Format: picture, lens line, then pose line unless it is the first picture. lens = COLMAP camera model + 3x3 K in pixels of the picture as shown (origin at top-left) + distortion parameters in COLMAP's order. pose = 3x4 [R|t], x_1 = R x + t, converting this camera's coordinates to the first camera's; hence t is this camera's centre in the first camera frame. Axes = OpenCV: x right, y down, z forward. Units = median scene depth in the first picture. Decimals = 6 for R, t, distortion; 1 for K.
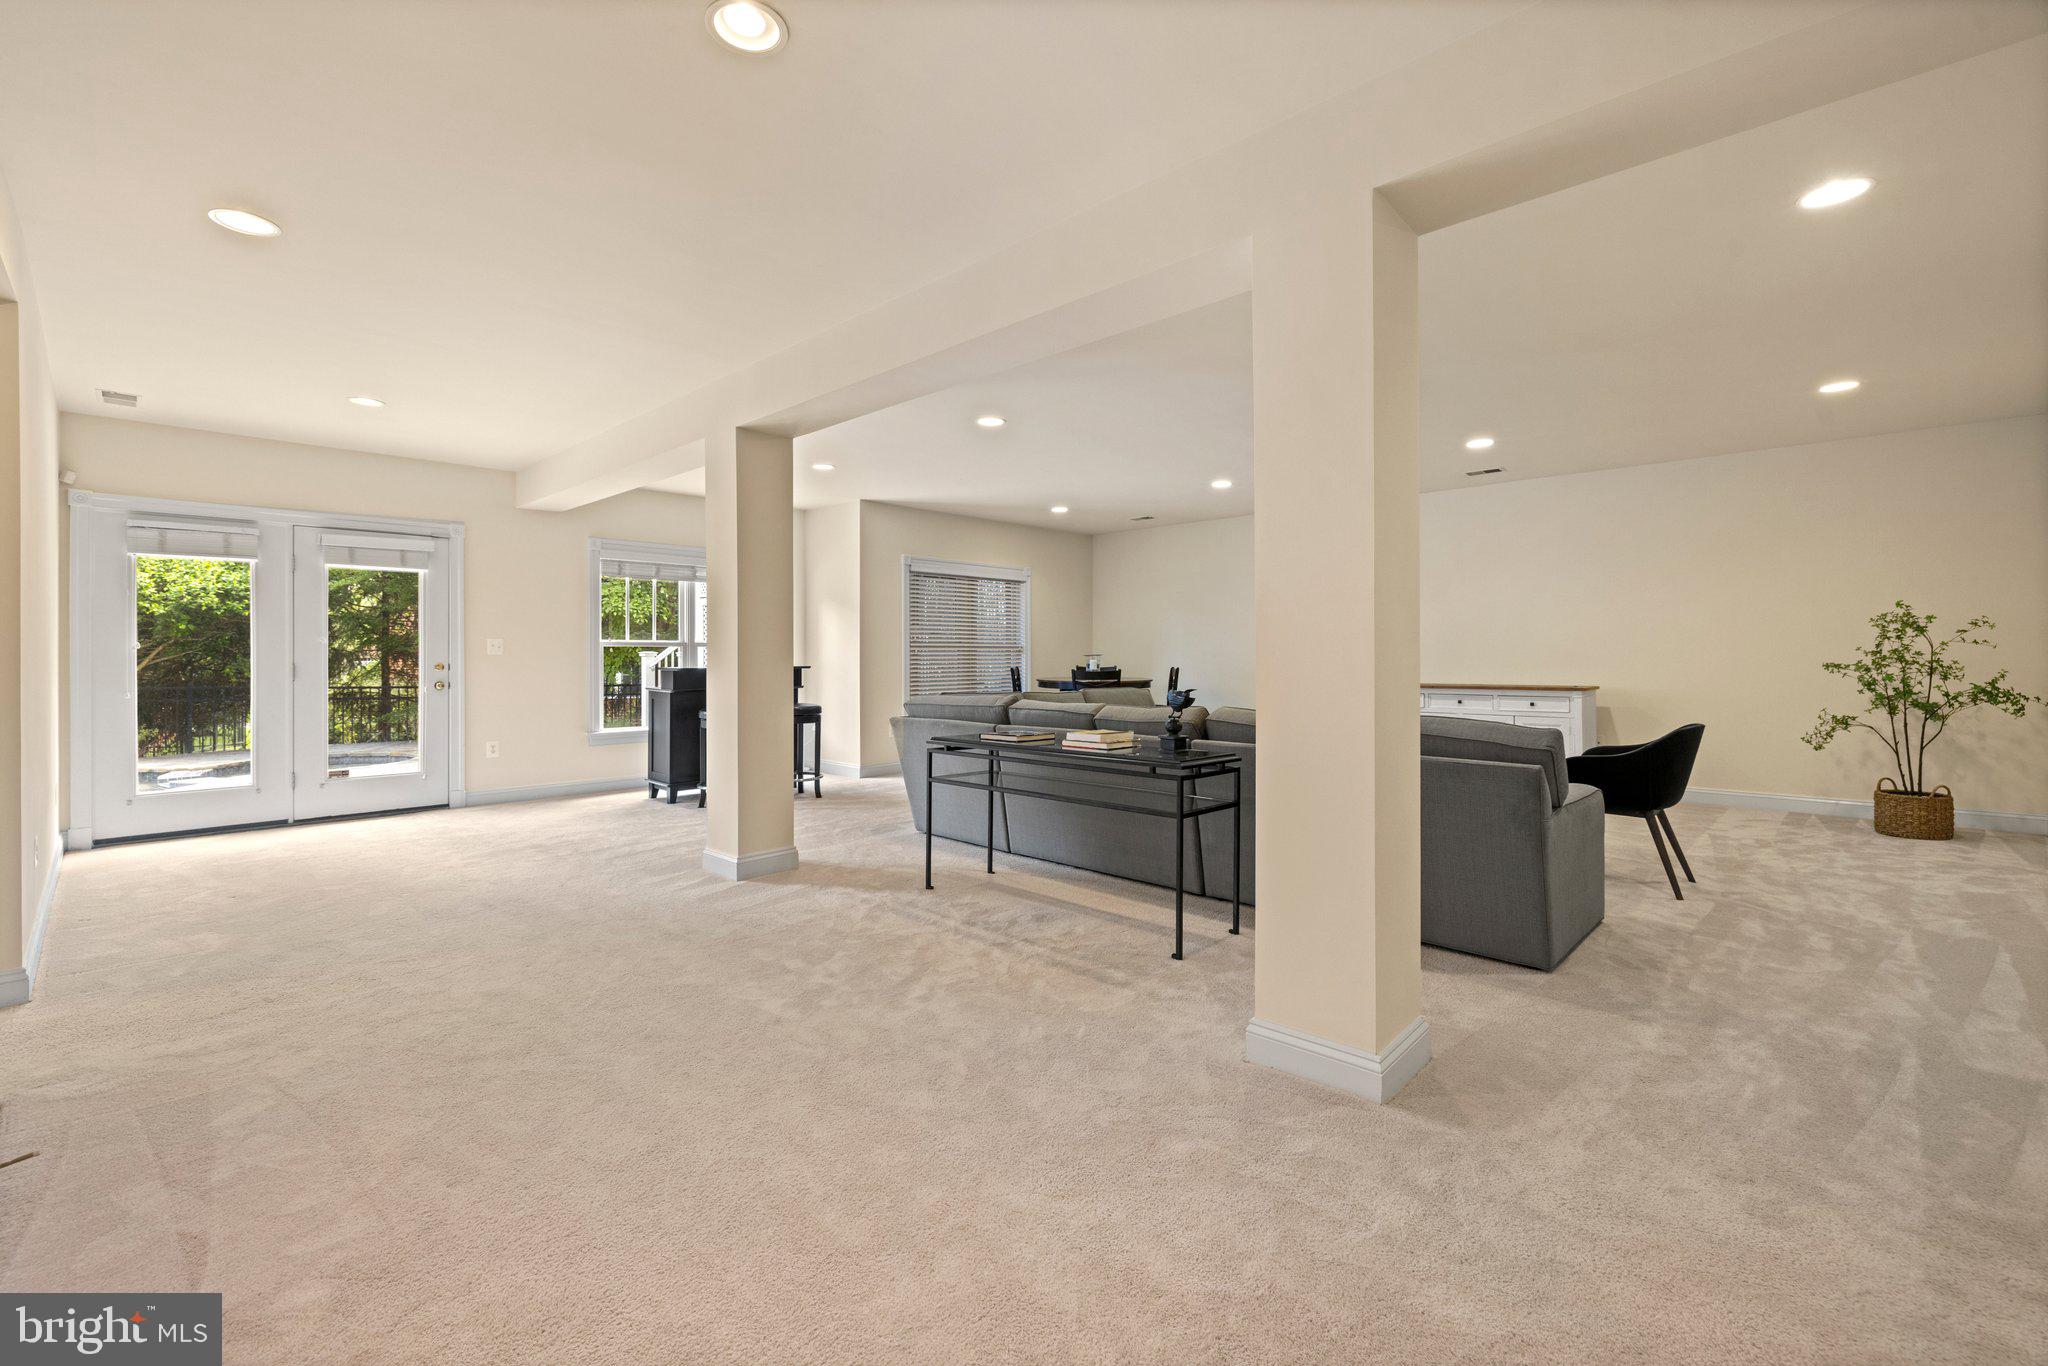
lens RADIAL K [[890.8, 0, 1027.1], [0, 890.8, 658.4], [0, 0, 1]] dist [0.000264, 0.000067]
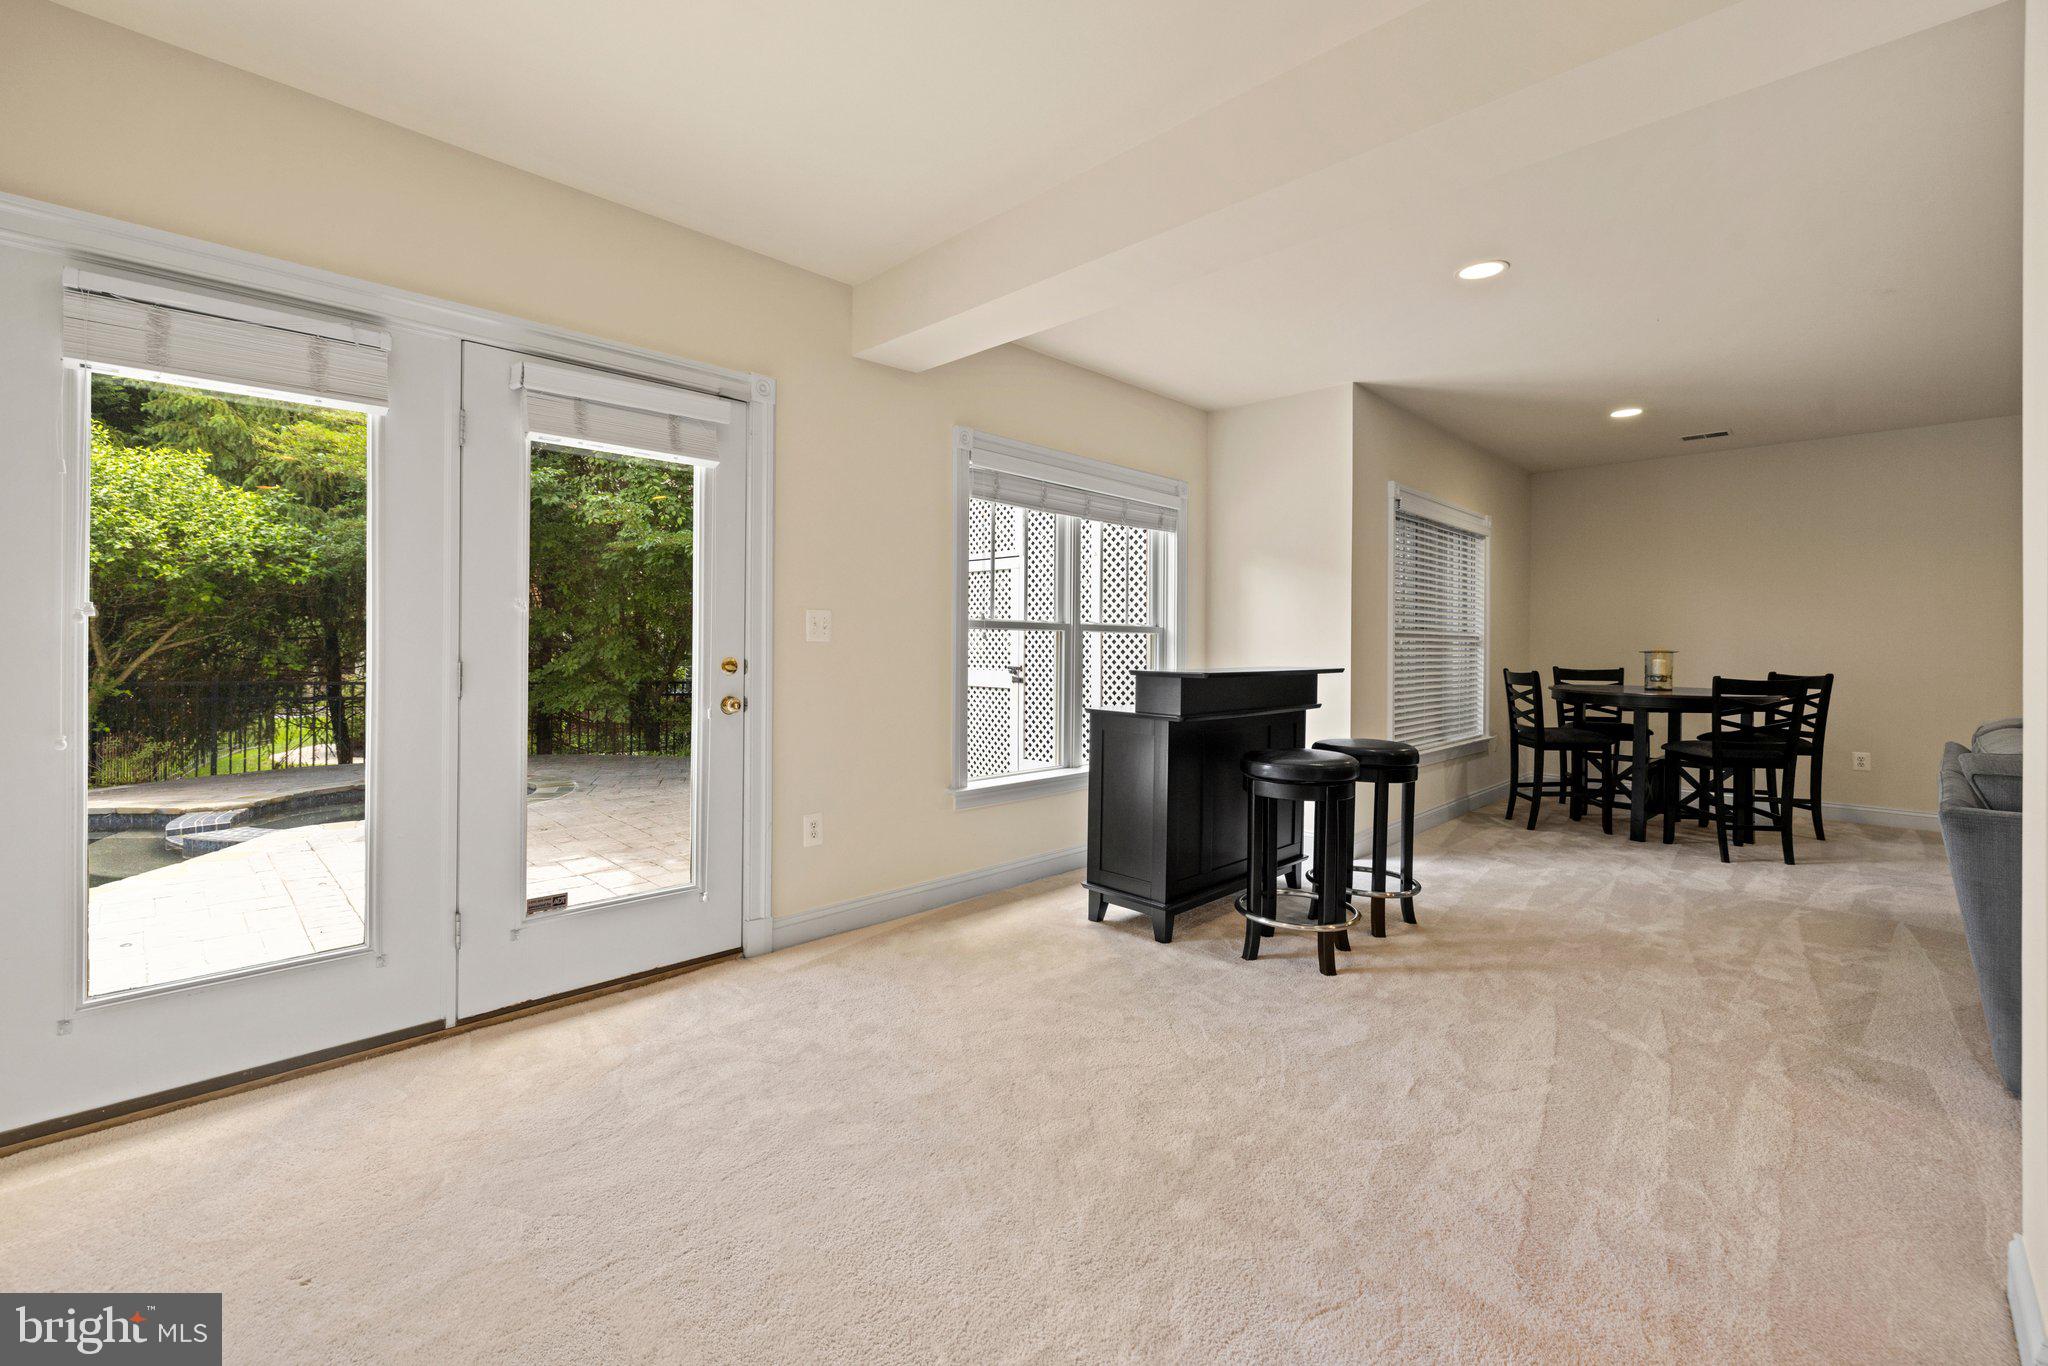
lens RADIAL K [[880.6, 0, 1017.2], [0, 880.6, 651.1], [0, 0, 1]] dist [0.000047, 0.000626]
pose [[0.999863, 0.009481, -0.013563, -0.452050], [-0.009476, 0.999955, 0.000483, -0.000192], [0.013567, -0.000355, 0.999908, 0.476360]]
